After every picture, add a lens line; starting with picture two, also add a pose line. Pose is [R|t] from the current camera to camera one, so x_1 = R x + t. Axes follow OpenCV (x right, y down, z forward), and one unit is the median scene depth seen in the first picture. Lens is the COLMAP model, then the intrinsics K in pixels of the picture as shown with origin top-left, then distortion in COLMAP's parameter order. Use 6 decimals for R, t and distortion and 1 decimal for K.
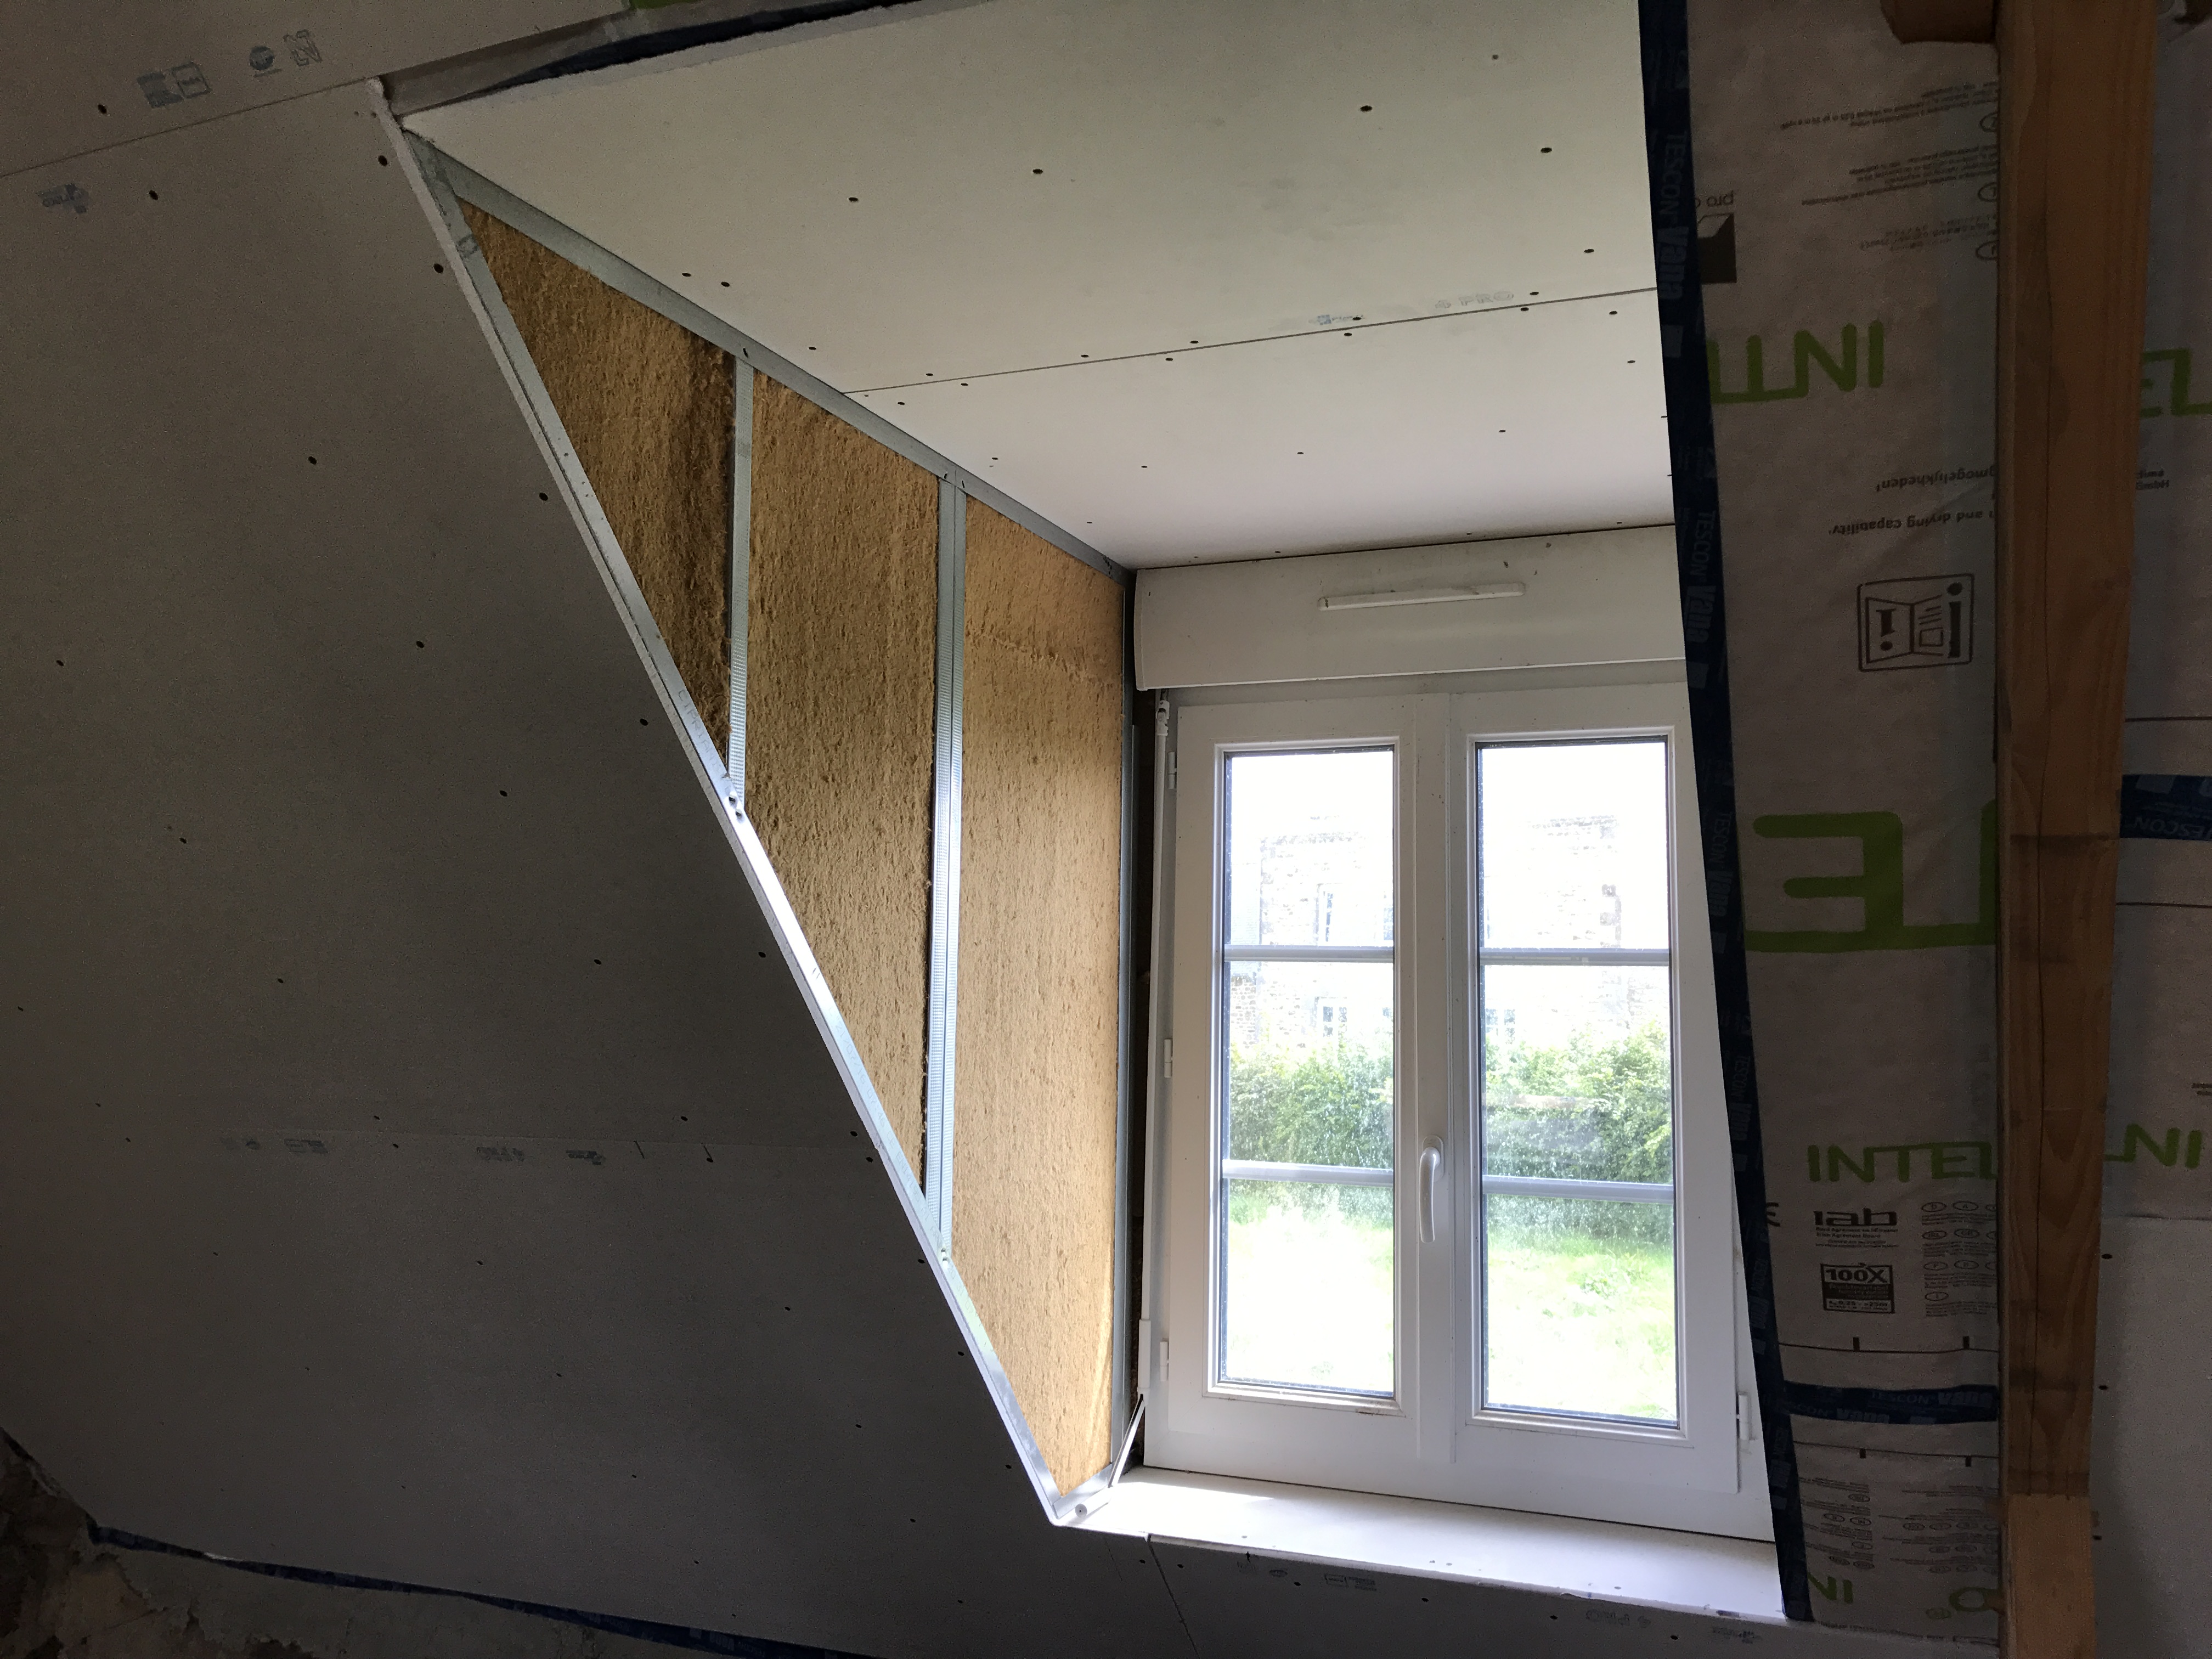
lens RADIAL K [[1835.0, 0, 1106.9], [0, 1835.0, 851.7], [0, 0, 1]] dist [0.009212, -0.009559]
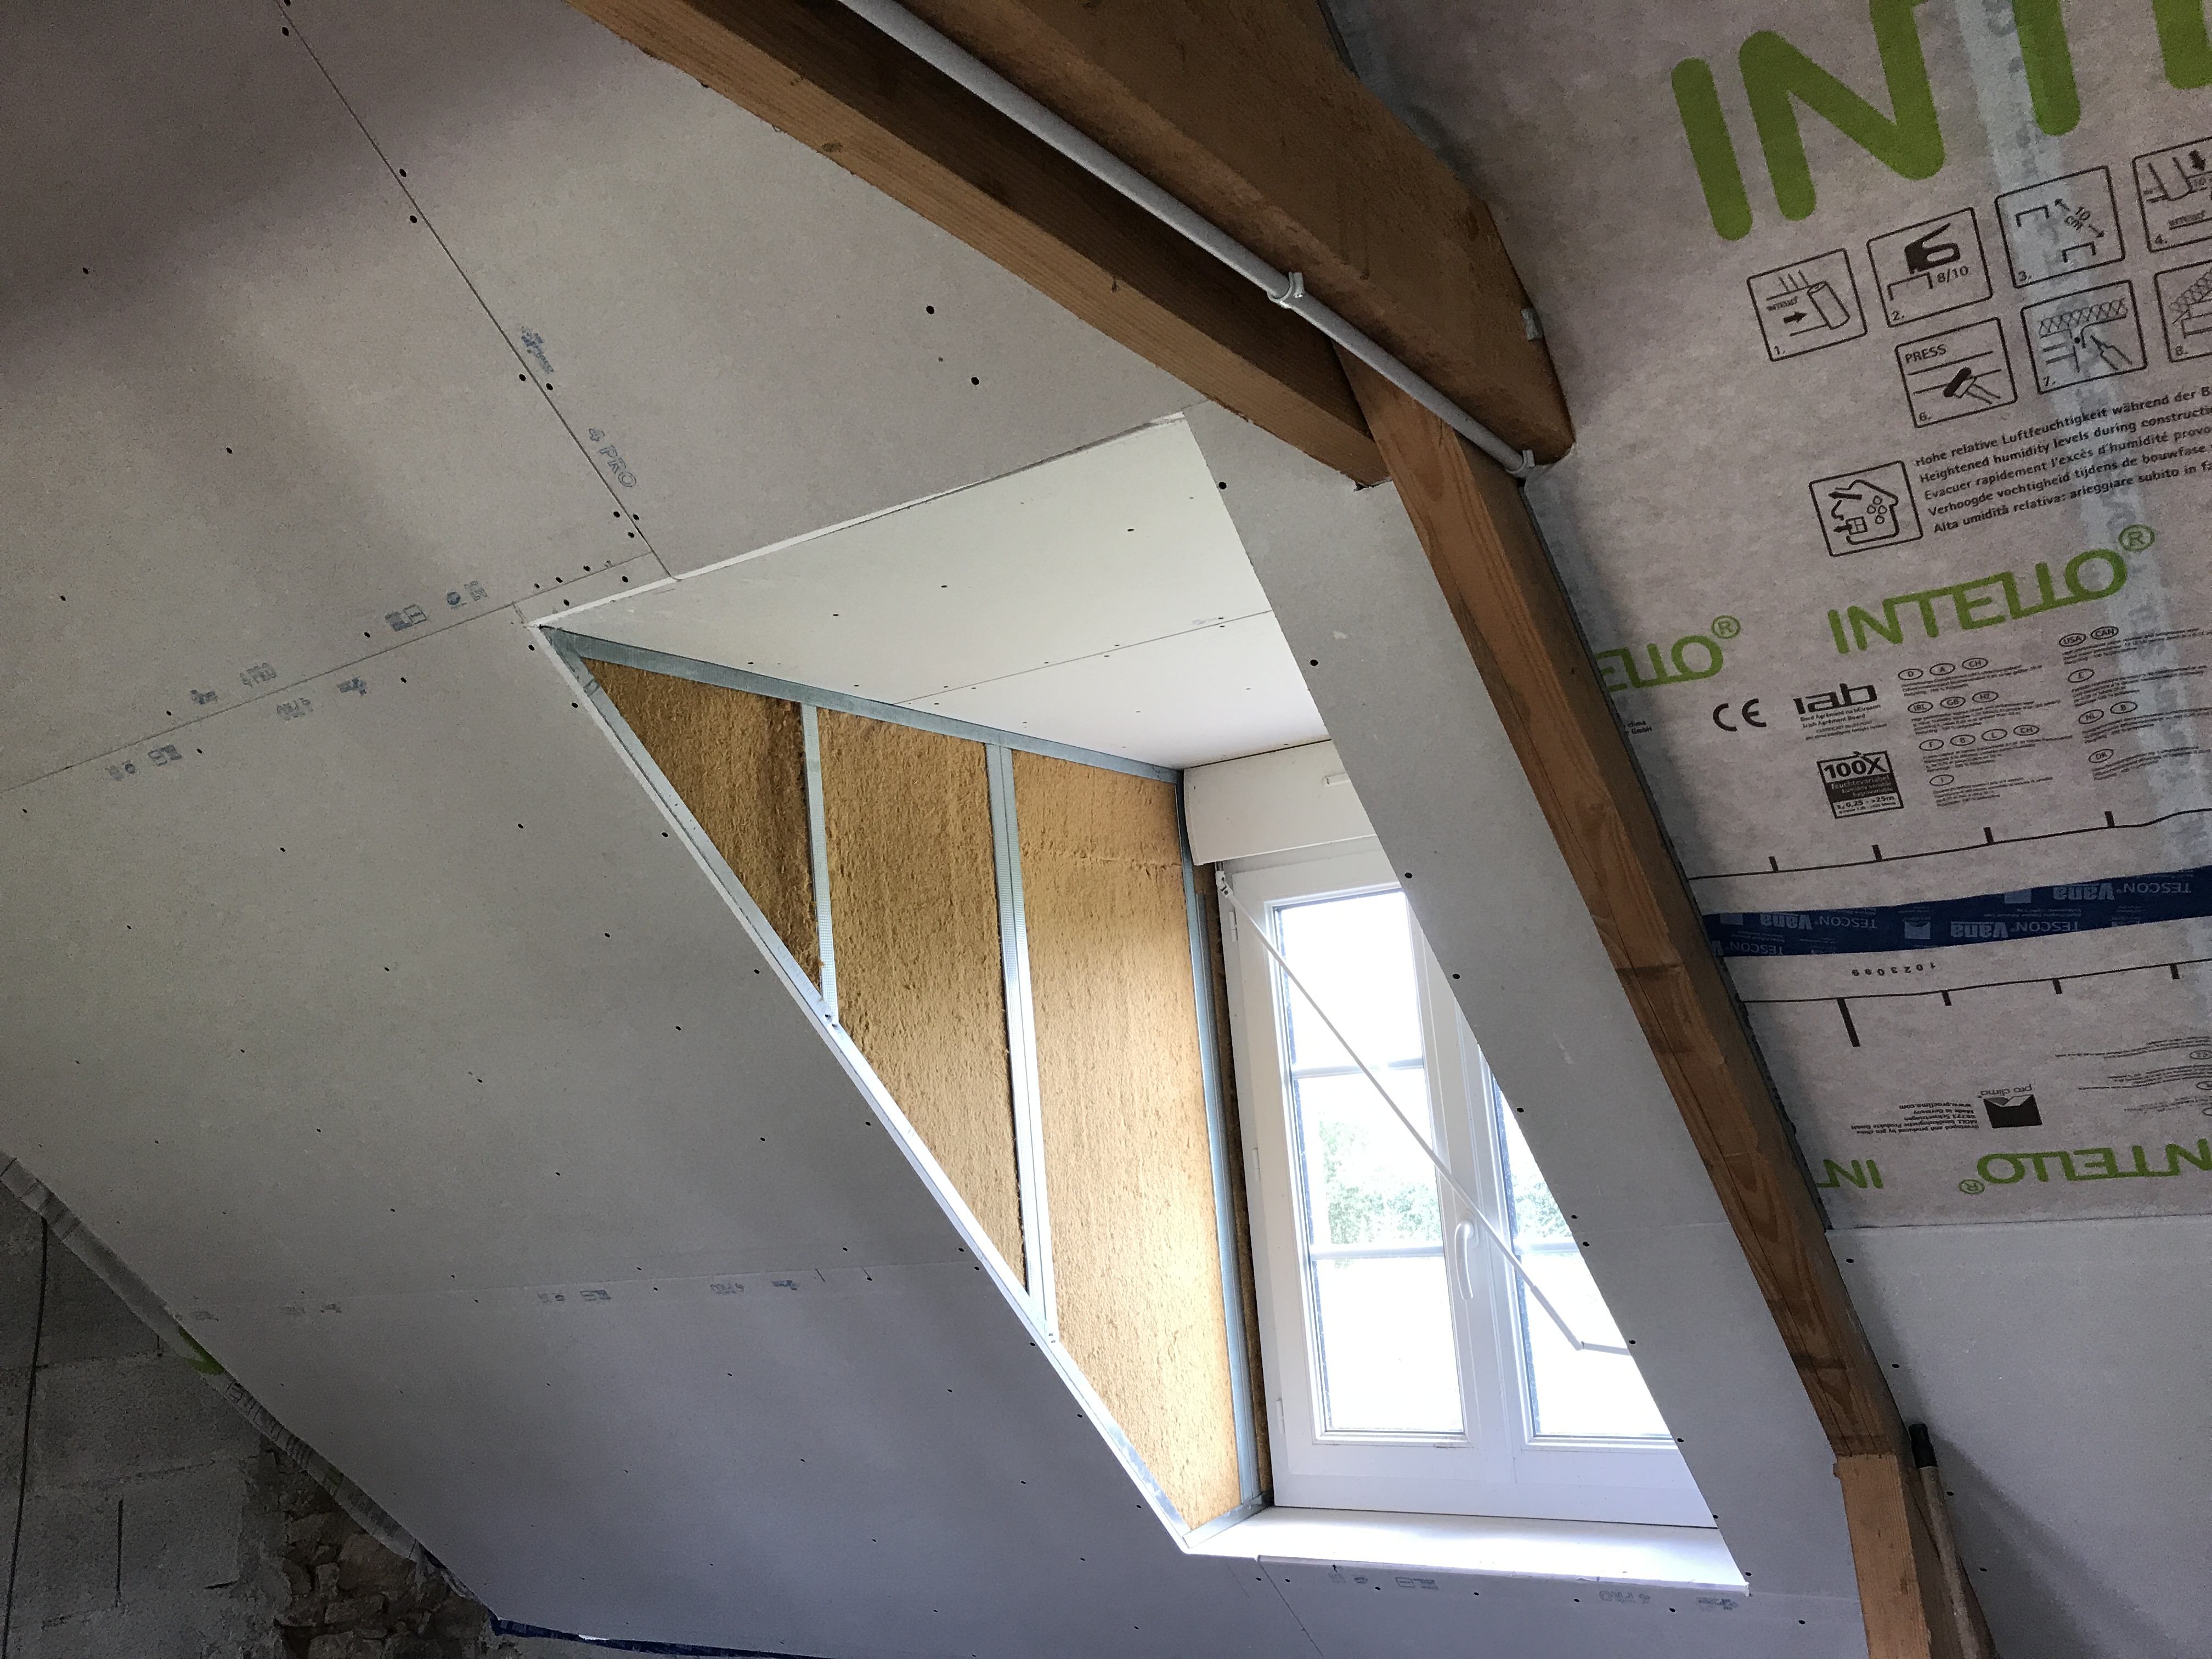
lens RADIAL K [[1844.1, 0, 1101.2], [0, 1844.1, 820.4], [0, 0, 1]] dist [0.015327, -0.060181]
pose [[0.976499, -0.127559, -0.173719, 0.221360], [0.114938, 0.990072, -0.080909, -0.032638], [0.182315, 0.059040, 0.981466, -0.294046]]
